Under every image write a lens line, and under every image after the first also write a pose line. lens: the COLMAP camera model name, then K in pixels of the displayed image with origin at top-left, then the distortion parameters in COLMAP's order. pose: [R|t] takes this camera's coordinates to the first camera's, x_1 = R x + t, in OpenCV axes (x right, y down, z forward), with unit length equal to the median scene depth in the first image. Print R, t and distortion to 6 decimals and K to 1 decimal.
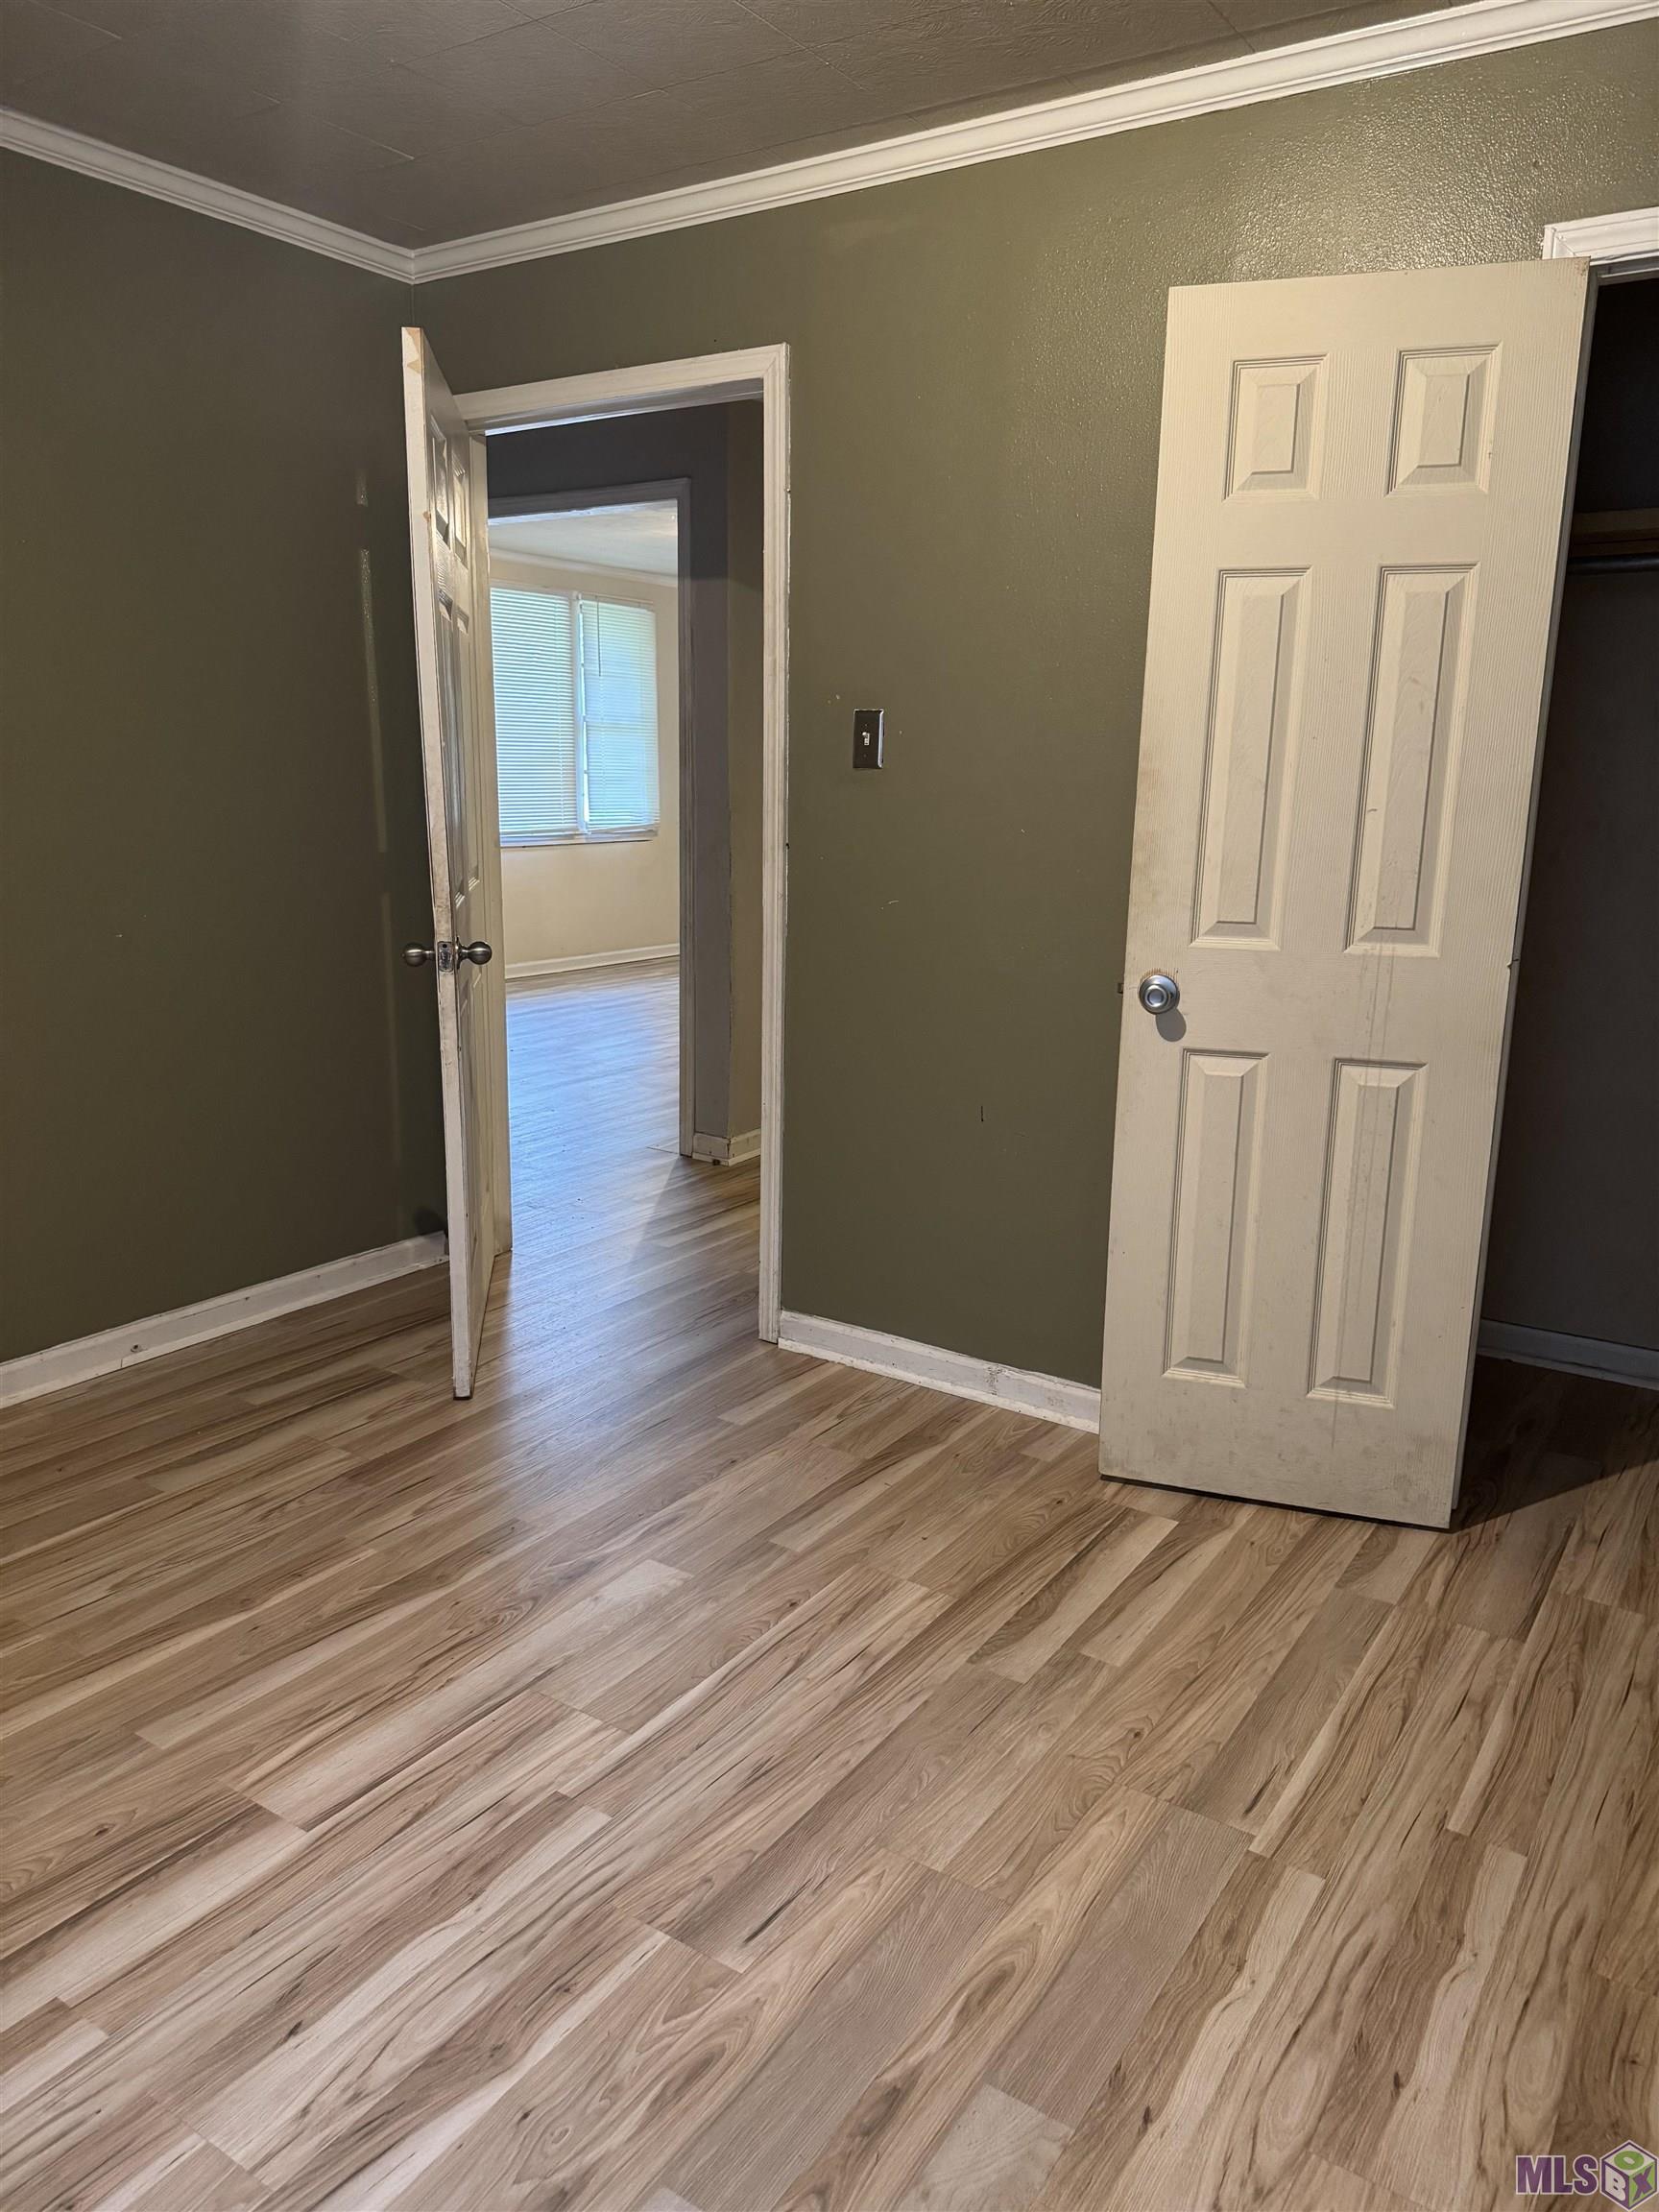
lens RADIAL K [[1541.3, 0, 830.3], [0, 1541.3, 1107.0], [0, 0, 1]] dist [0.022839, -0.025444]
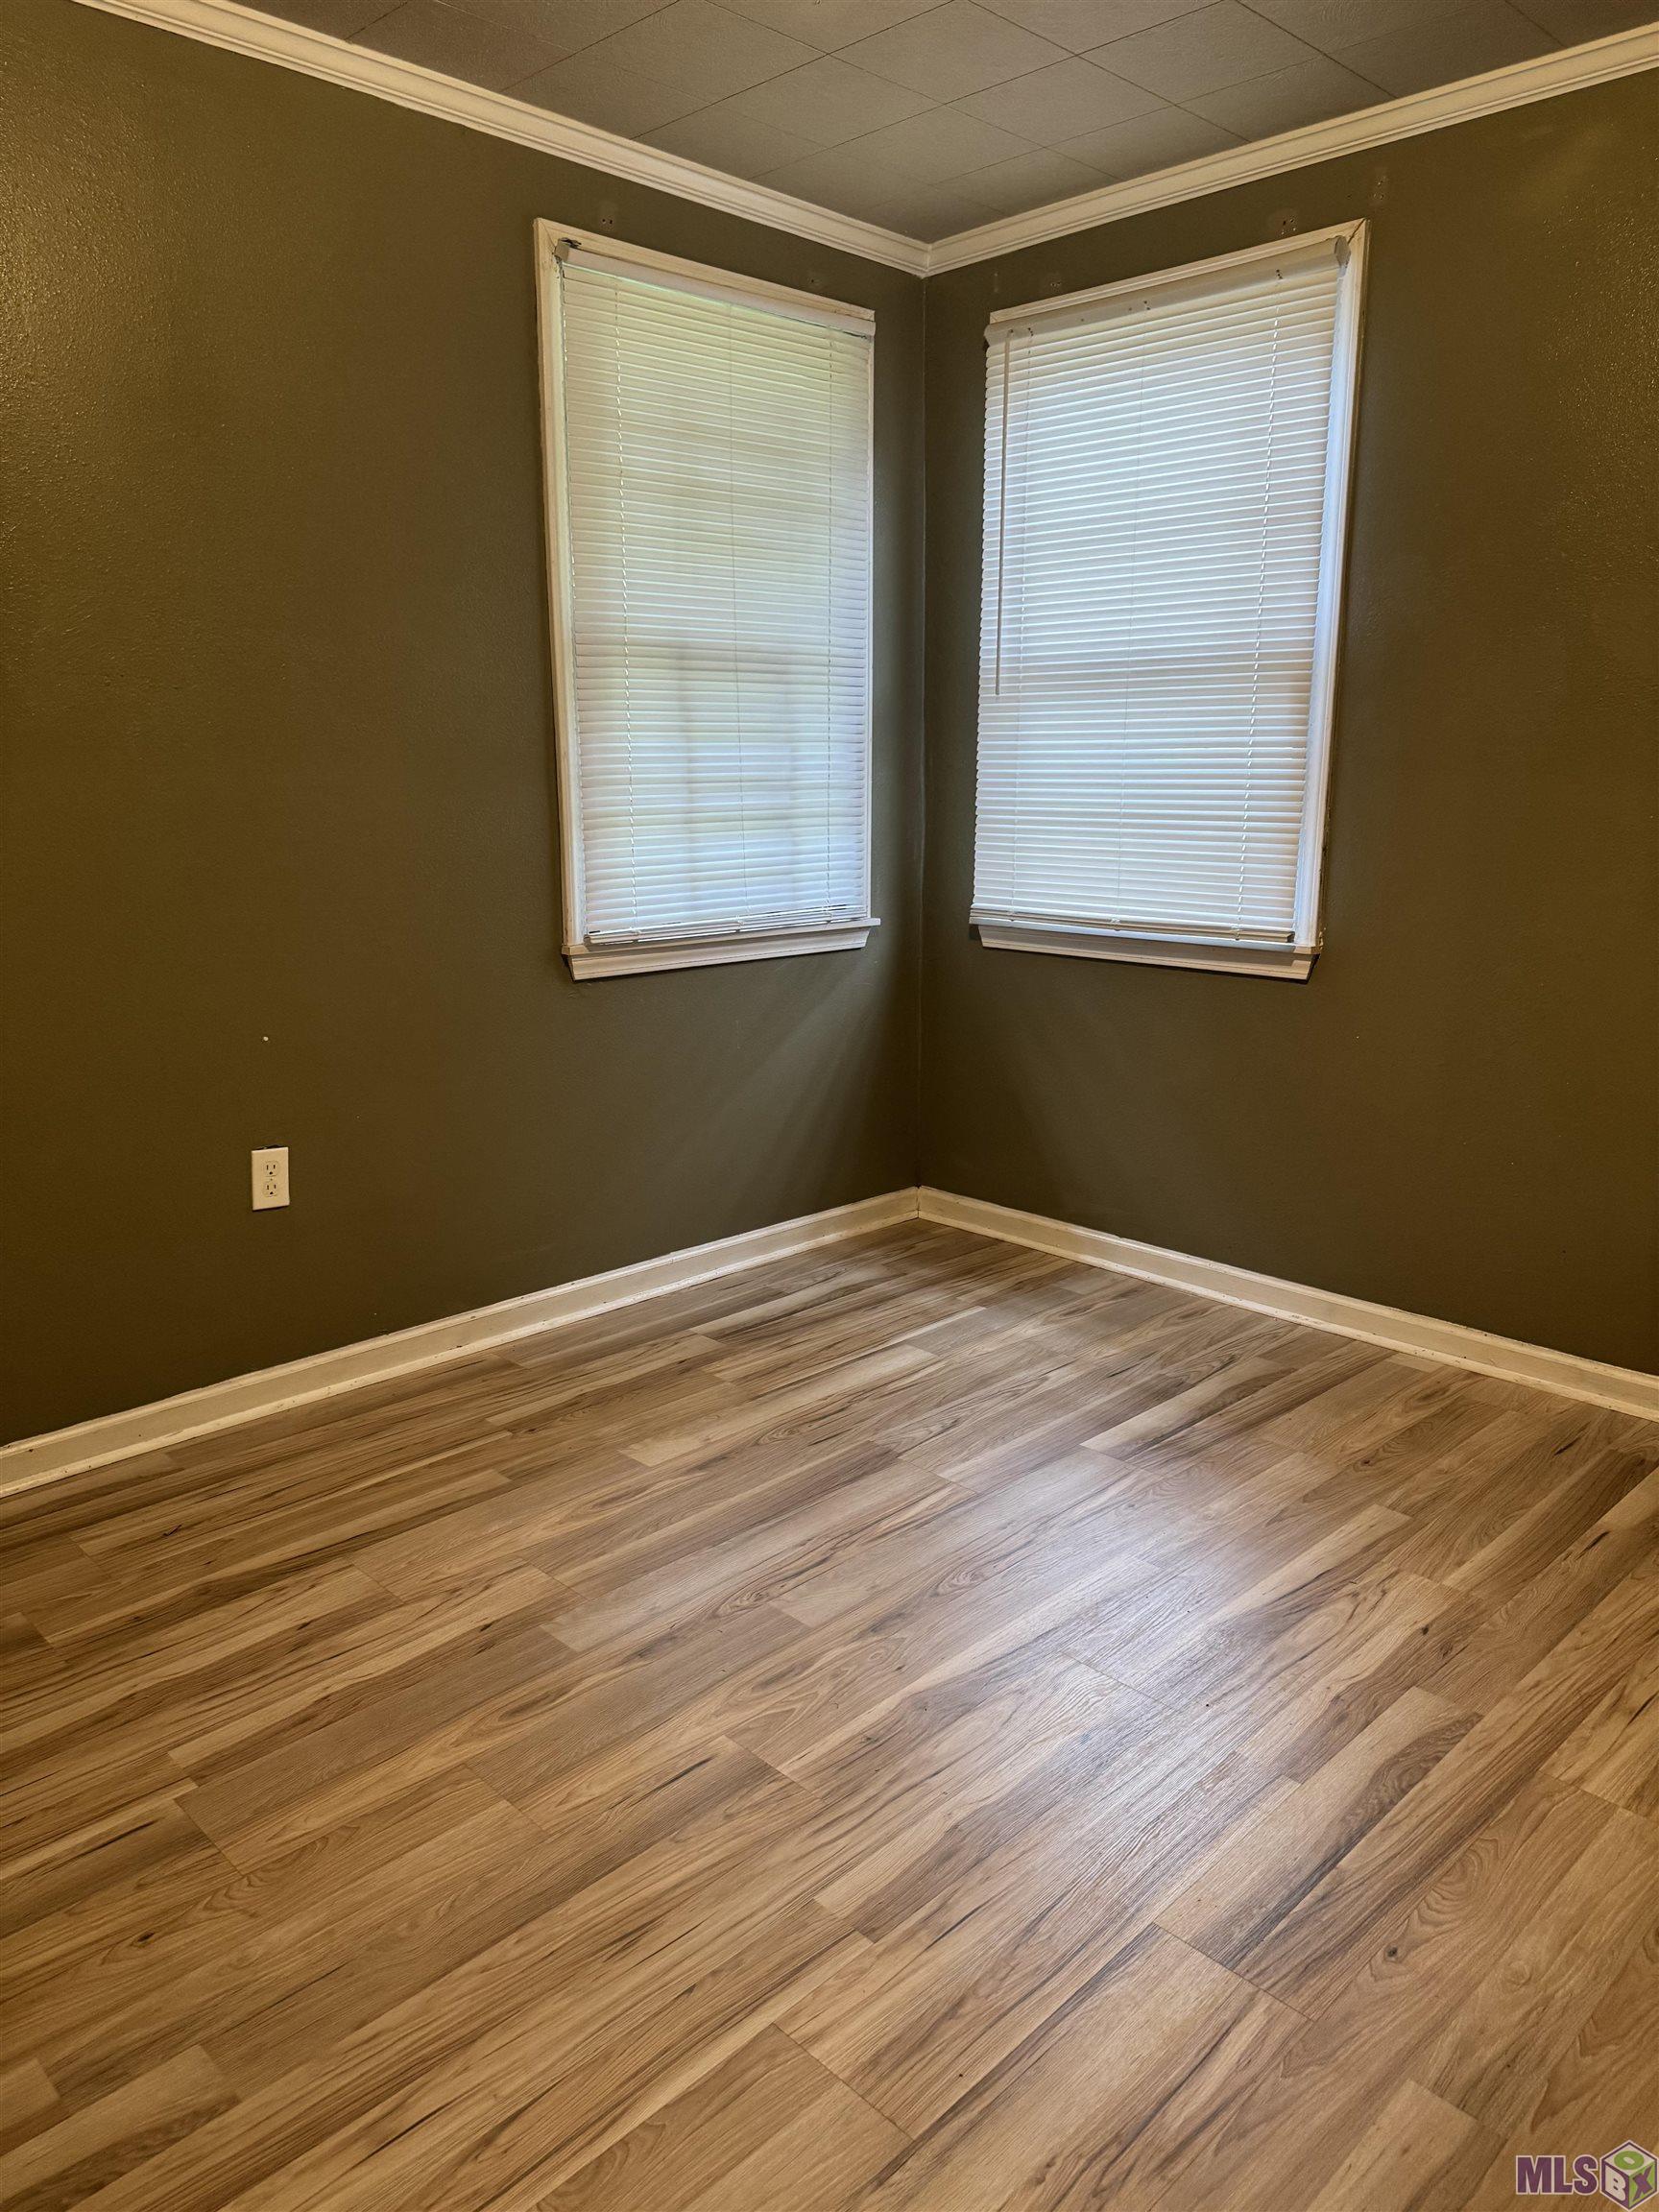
lens RADIAL K [[1541.3, 0, 830.3], [0, 1541.3, 1106.5], [0, 0, 1]] dist [0.022839, -0.025444]
pose [[-0.977574, -0.061313, 0.201471, -0.321866], [0.033302, 0.899635, 0.435372, -0.358156], [-0.207944, 0.432318, -0.877417, 1.683684]]
